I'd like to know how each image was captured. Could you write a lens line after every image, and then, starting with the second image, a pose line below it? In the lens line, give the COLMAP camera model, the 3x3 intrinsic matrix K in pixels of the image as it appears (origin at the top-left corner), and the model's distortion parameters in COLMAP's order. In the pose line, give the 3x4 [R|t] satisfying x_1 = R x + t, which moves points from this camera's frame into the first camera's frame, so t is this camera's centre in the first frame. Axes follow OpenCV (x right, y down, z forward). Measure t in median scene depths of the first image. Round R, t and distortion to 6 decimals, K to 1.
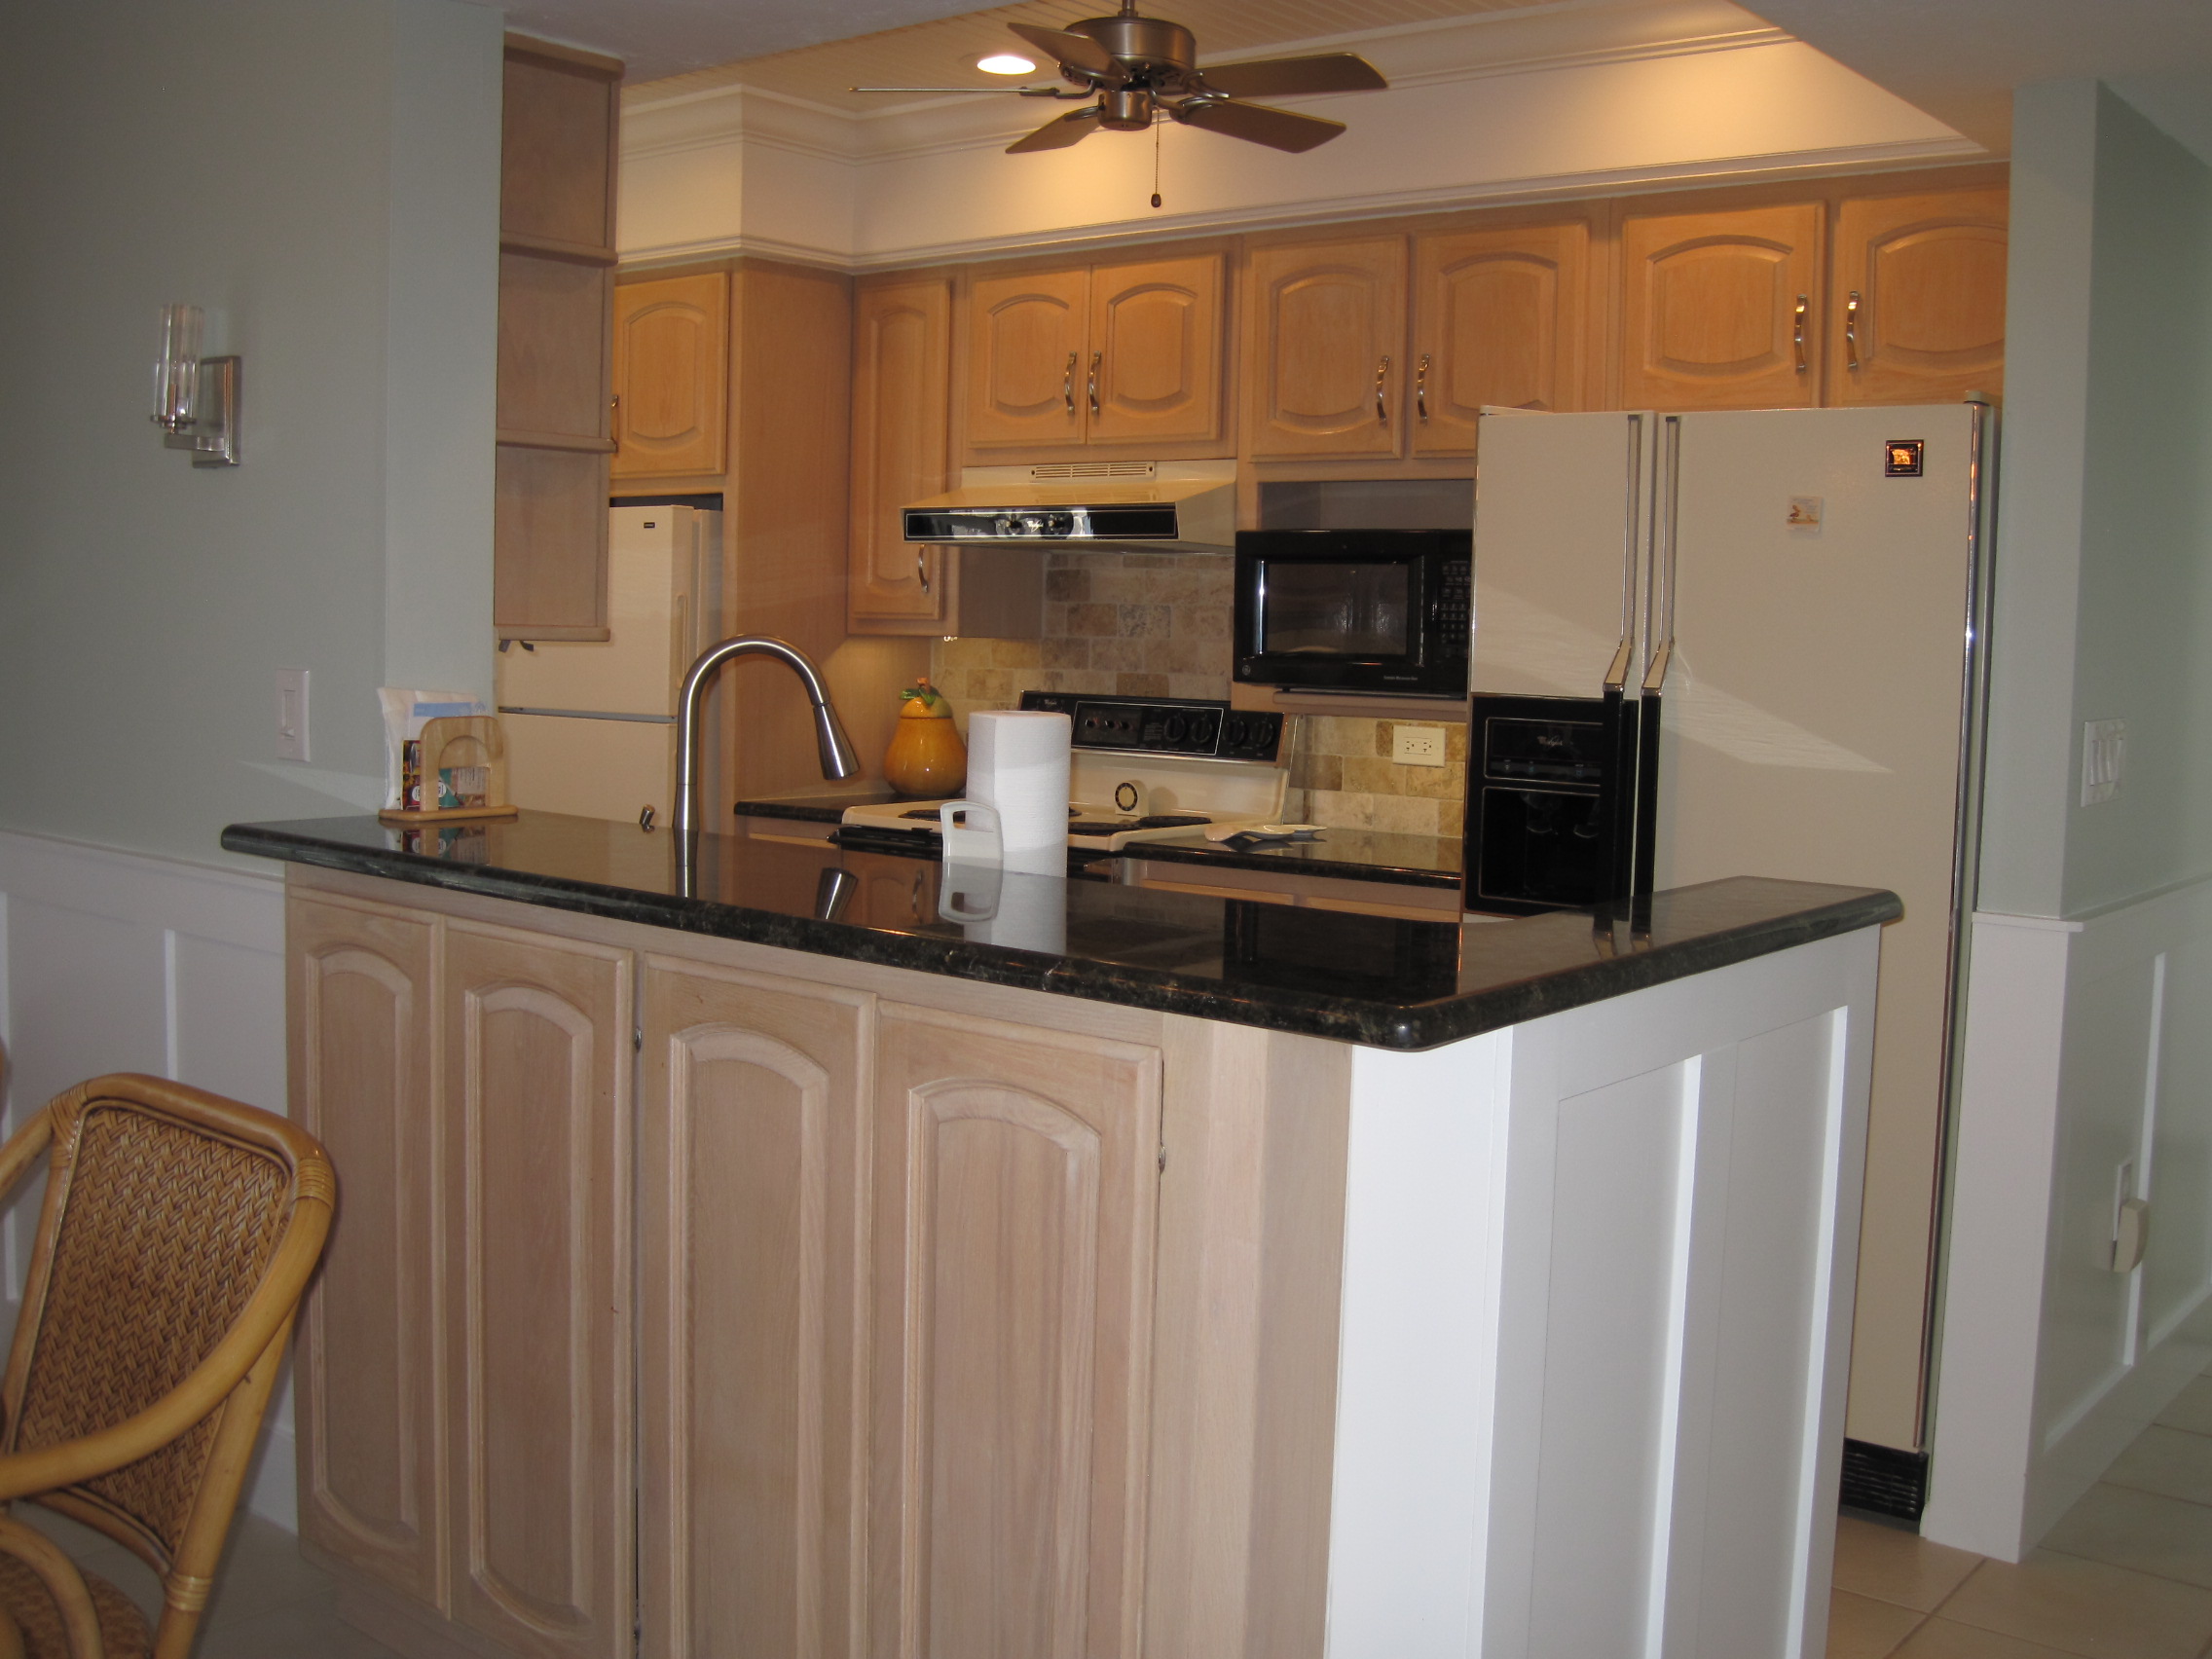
lens RADIAL K [[2276.8, 0, 1106.0], [0, 2276.8, 829.5], [0, 0, 1]] dist [-0.172118, 0.131324]
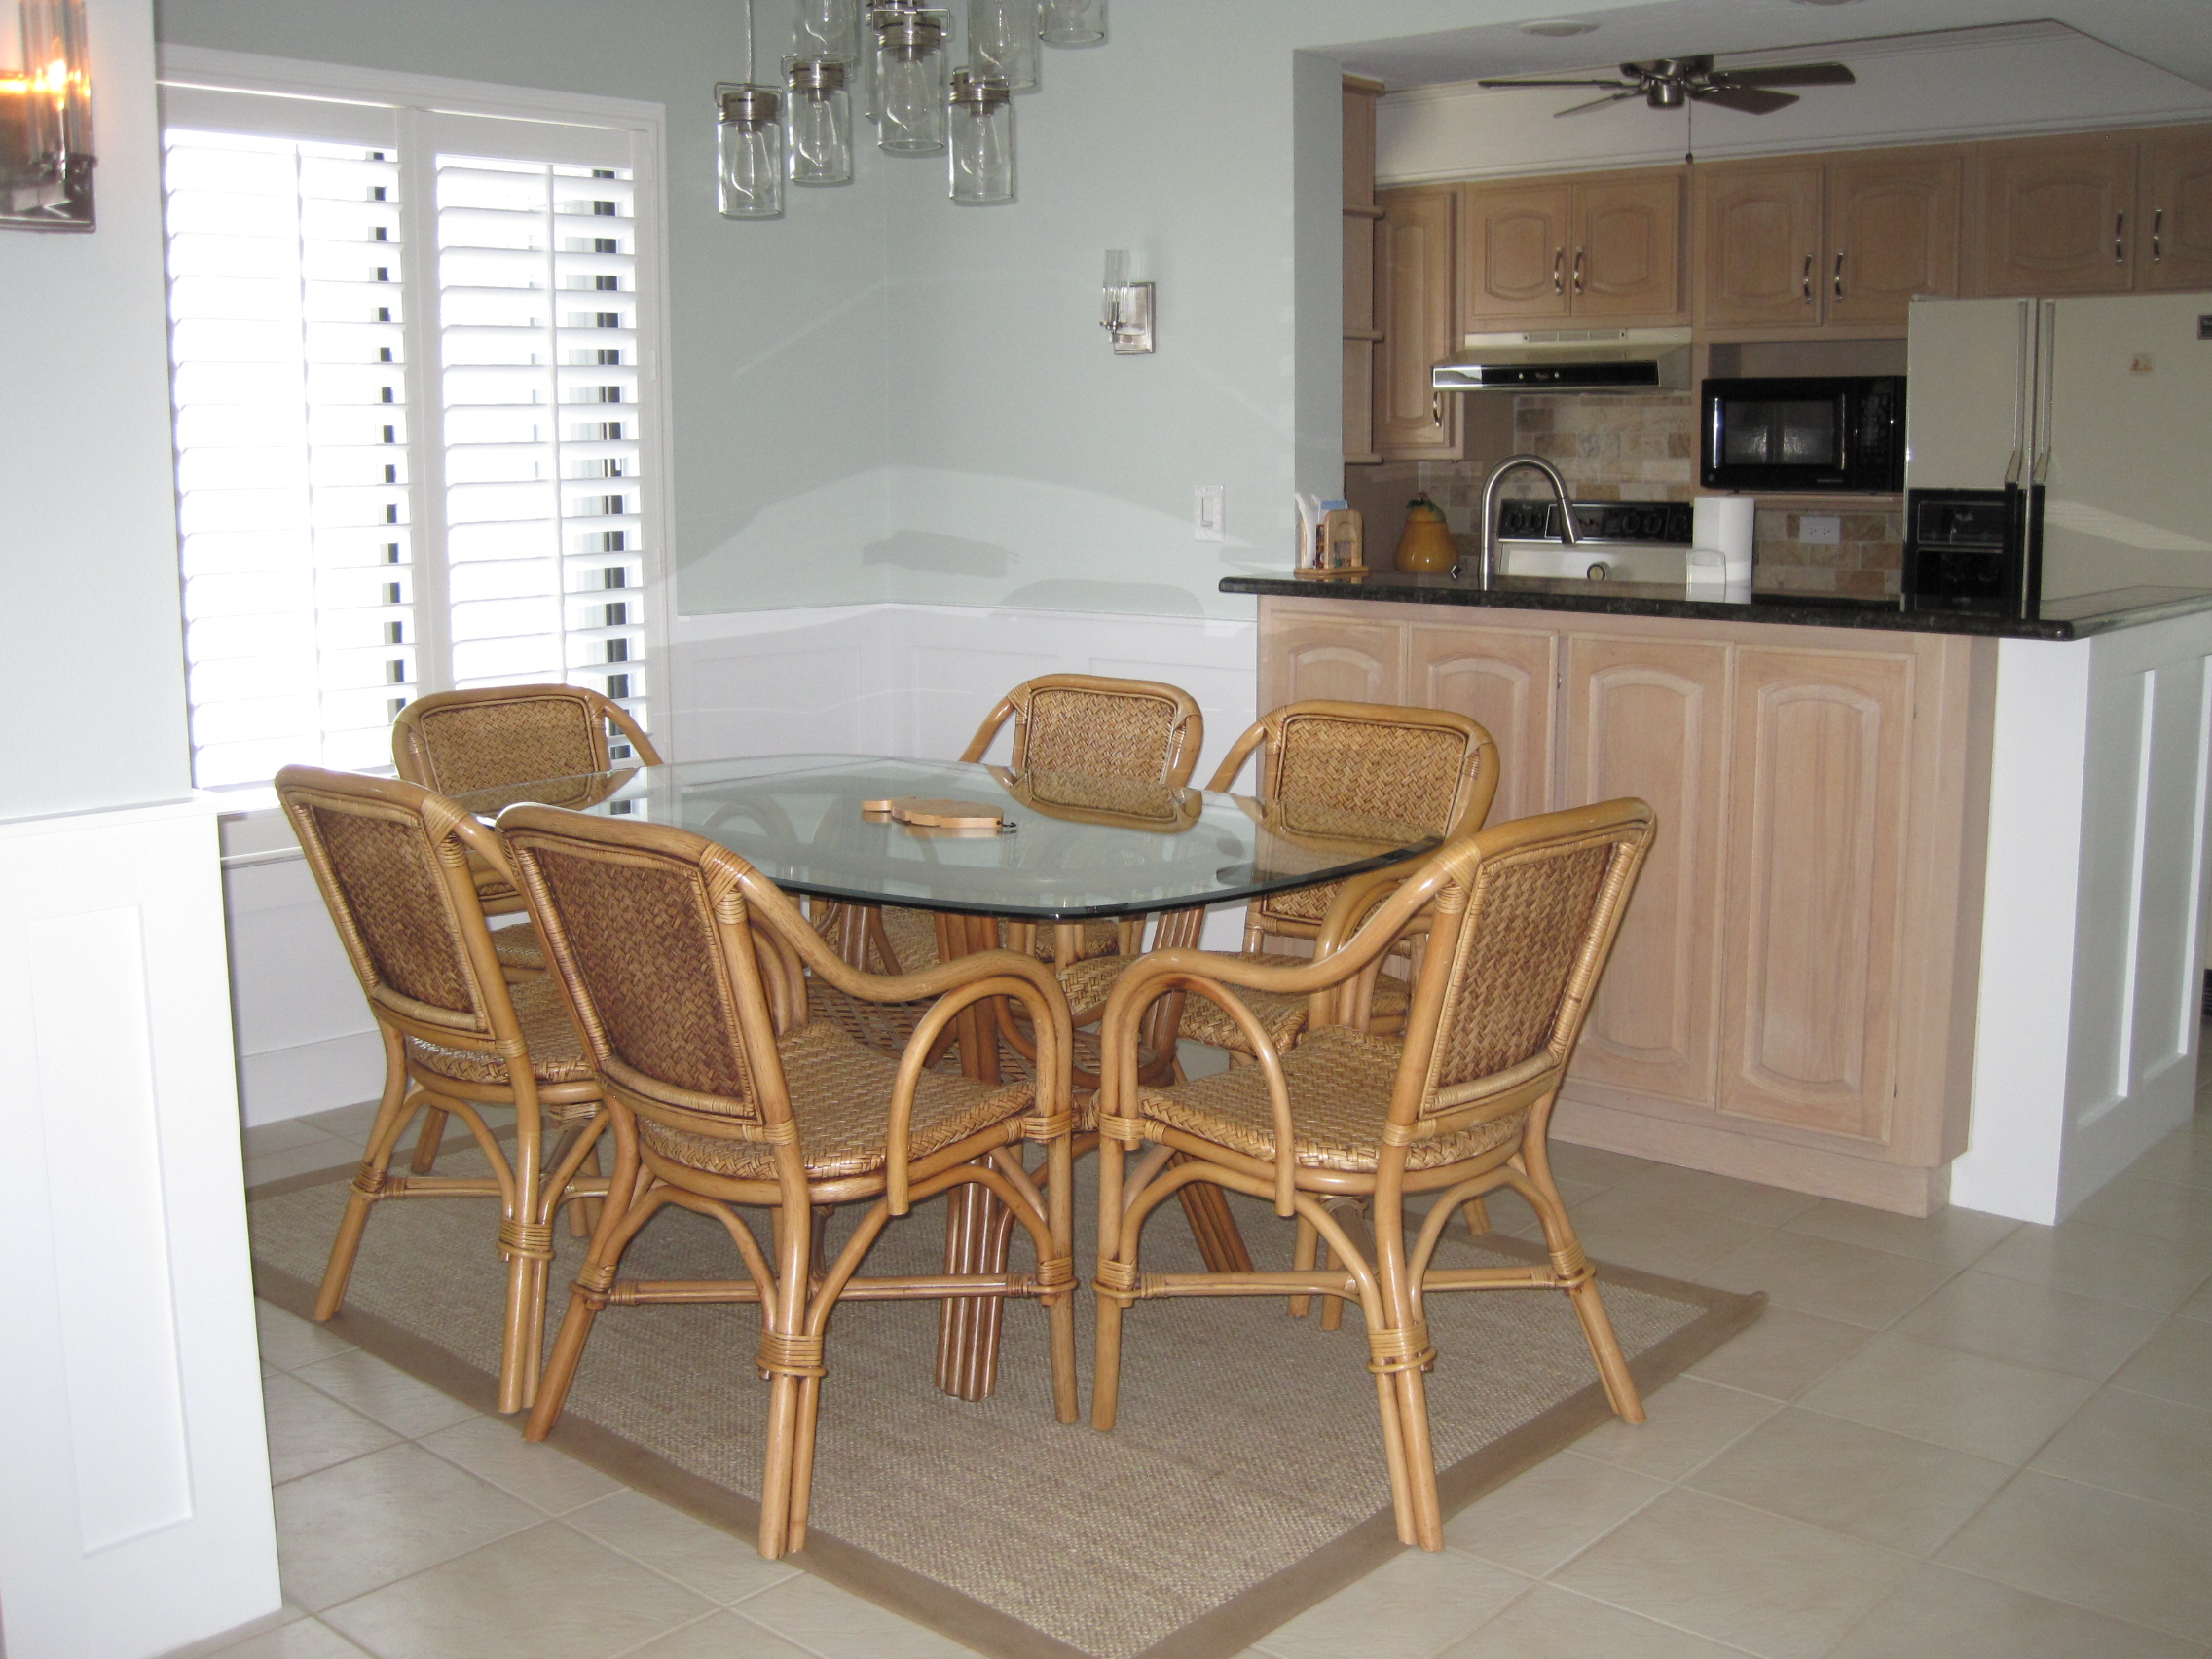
lens RADIAL K [[2268.1, 0, 1131.7], [0, 2268.1, 819.1], [0, 0, 1]] dist [-0.178642, 0.155354]
pose [[0.999017, -0.026169, -0.035793, -0.322376], [0.028530, 0.997335, 0.067142, 0.048476], [0.033941, -0.068097, 0.997101, -0.525996]]
